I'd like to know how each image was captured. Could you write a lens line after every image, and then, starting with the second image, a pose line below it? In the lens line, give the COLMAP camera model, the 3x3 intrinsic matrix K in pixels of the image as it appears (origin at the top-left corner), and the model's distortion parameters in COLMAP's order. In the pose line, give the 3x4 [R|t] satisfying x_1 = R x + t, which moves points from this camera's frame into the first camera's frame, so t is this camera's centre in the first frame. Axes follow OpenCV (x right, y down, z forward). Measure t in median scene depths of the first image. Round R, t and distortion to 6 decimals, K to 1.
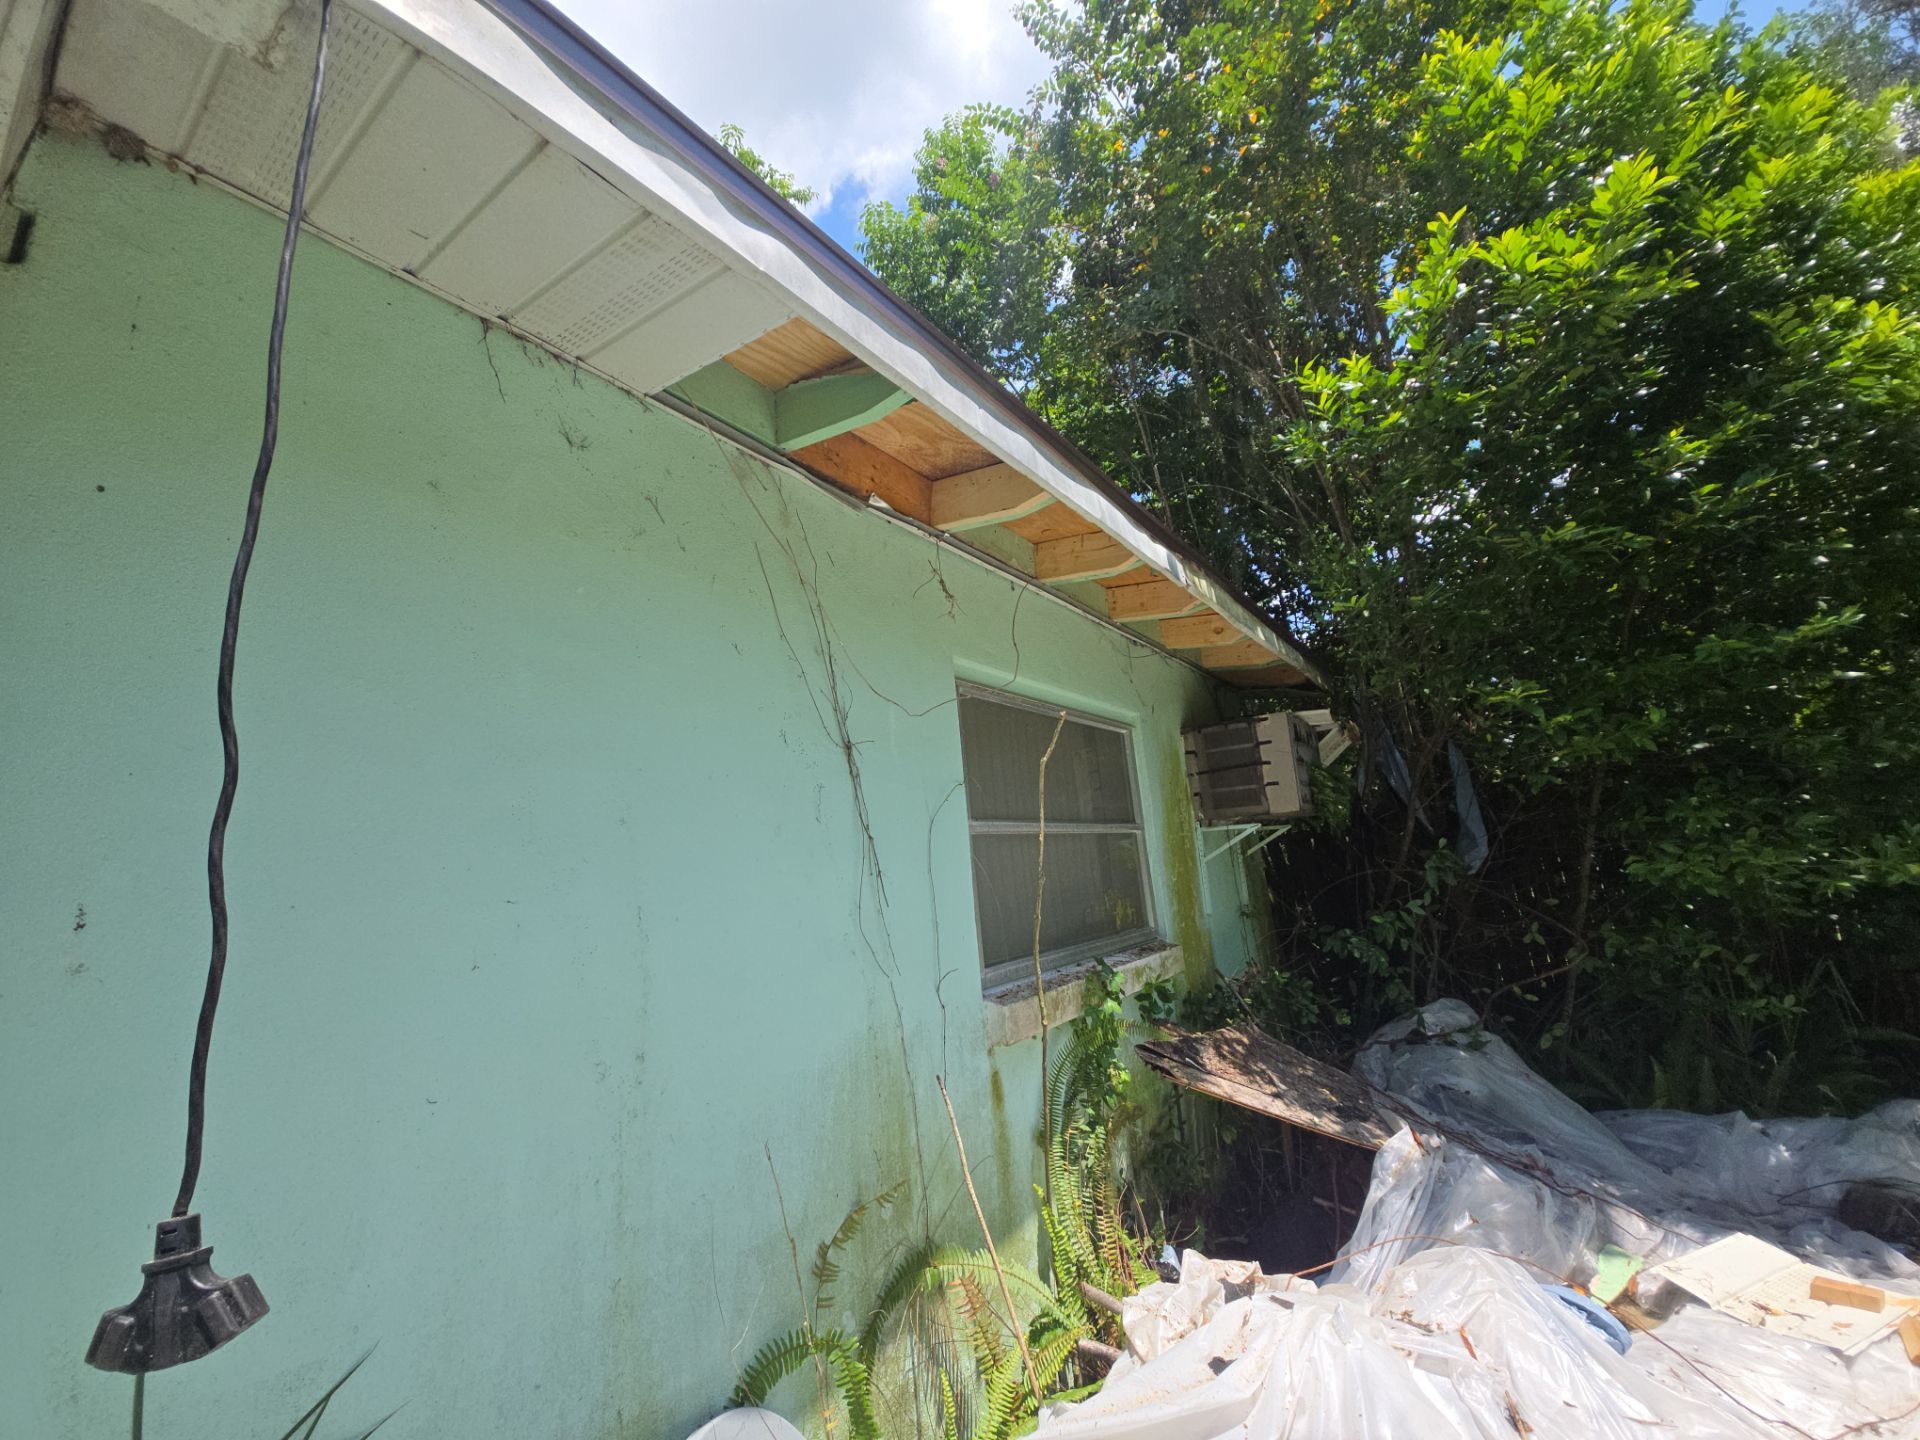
lens RADIAL K [[764.1, 0, 960.0], [0, 764.1, 720.0], [0, 0, 1]] dist [-0.001277, -0.009430]
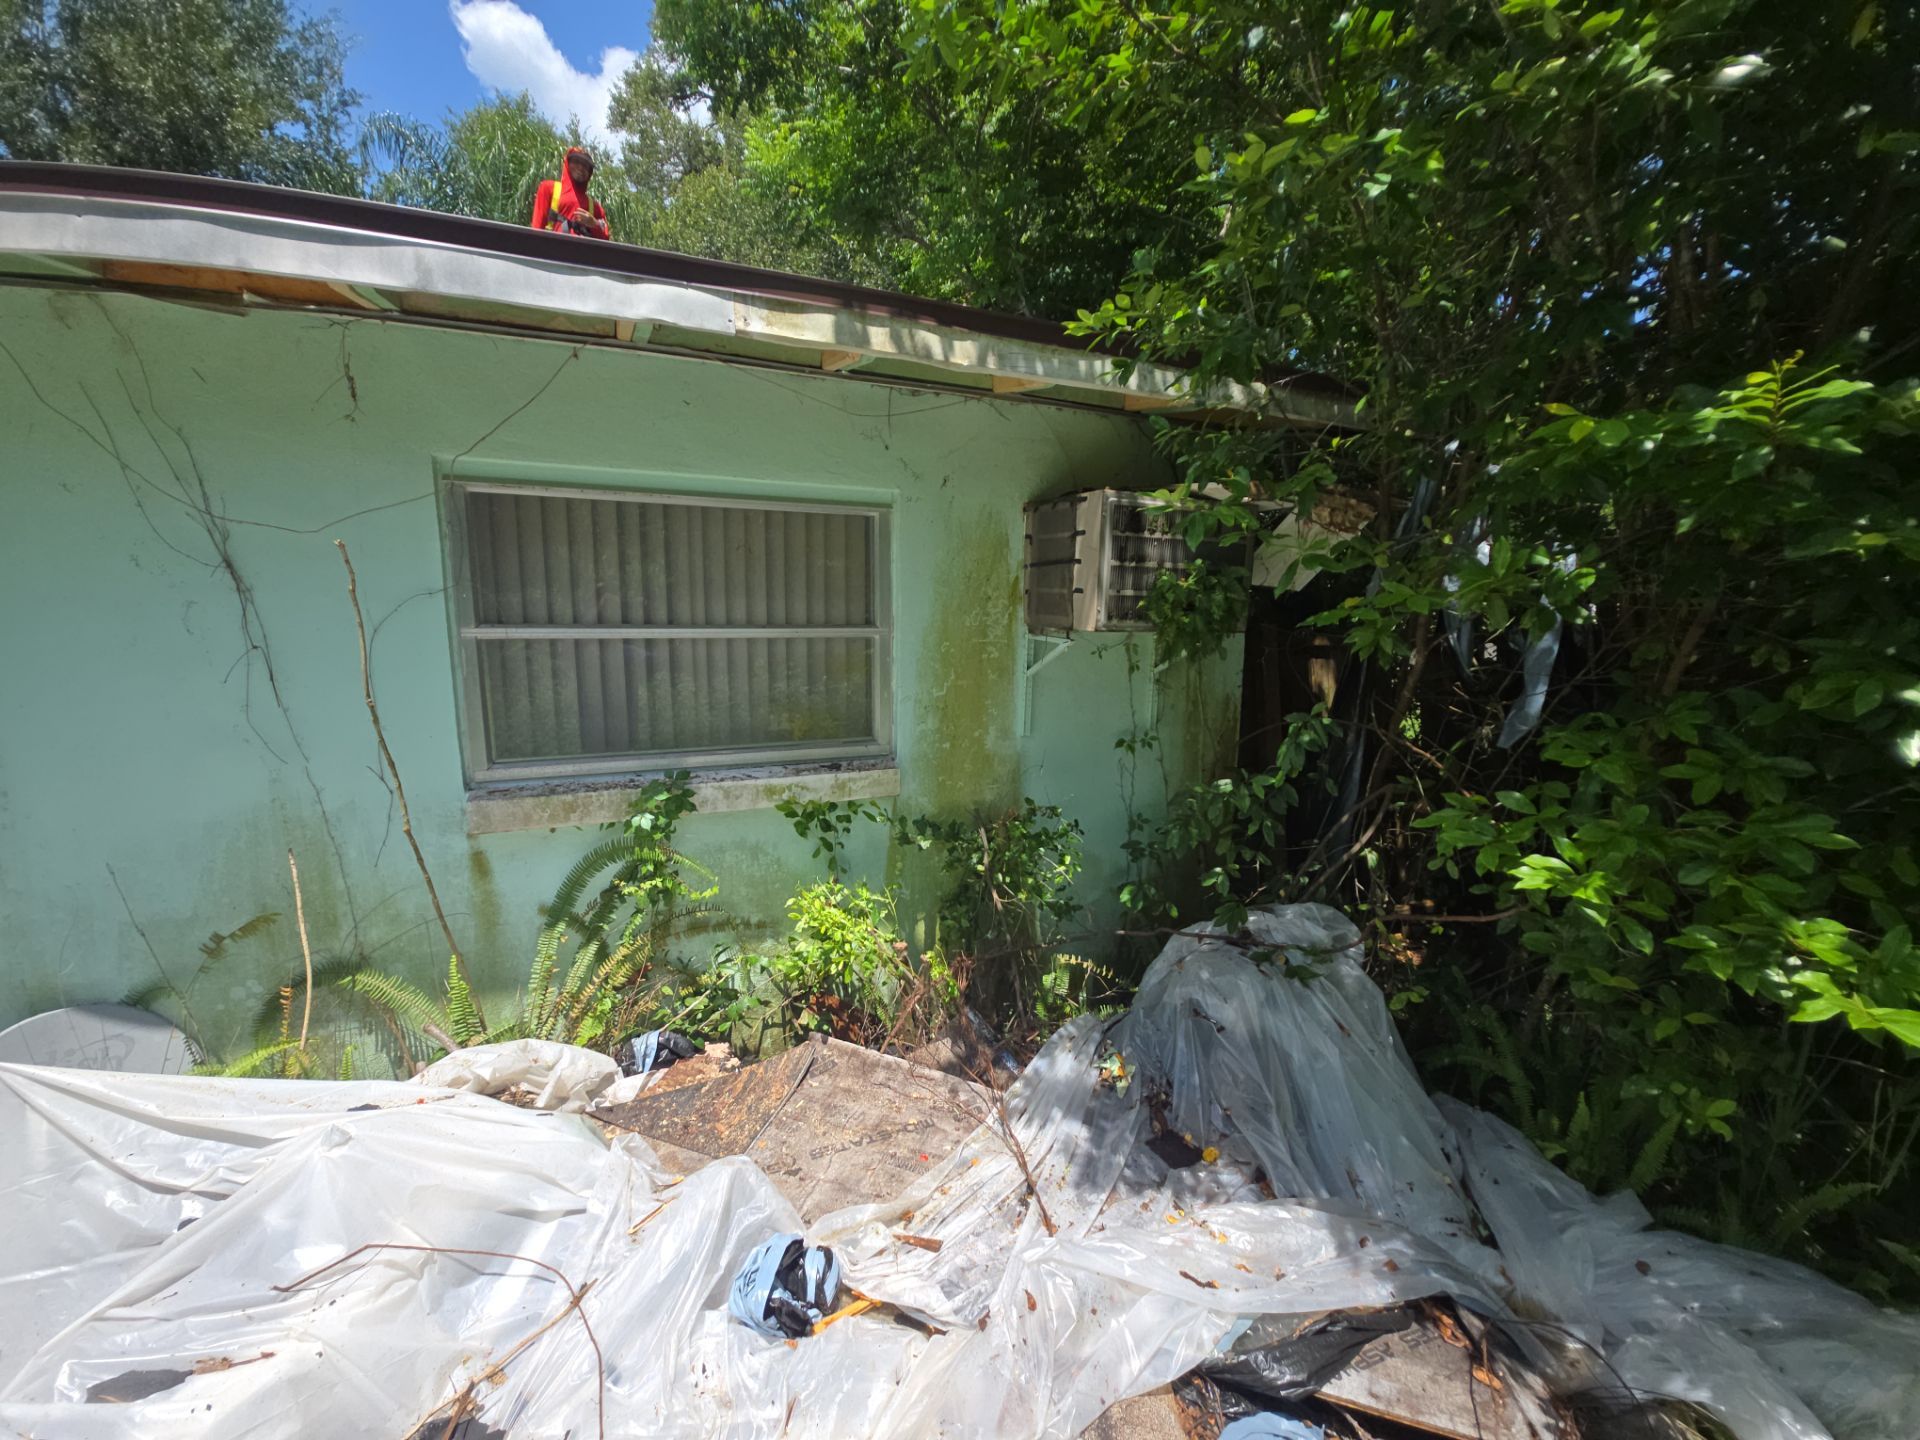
lens RADIAL K [[769.5, 0, 963.2], [0, 769.5, 728.1], [0, 0, 1]] dist [0.001706, -0.011754]
pose [[0.859672, 0.176770, -0.479288, 1.196306], [0.016022, 0.928431, 0.371159, -0.123428], [0.510596, -0.326753, 0.795314, 0.527266]]
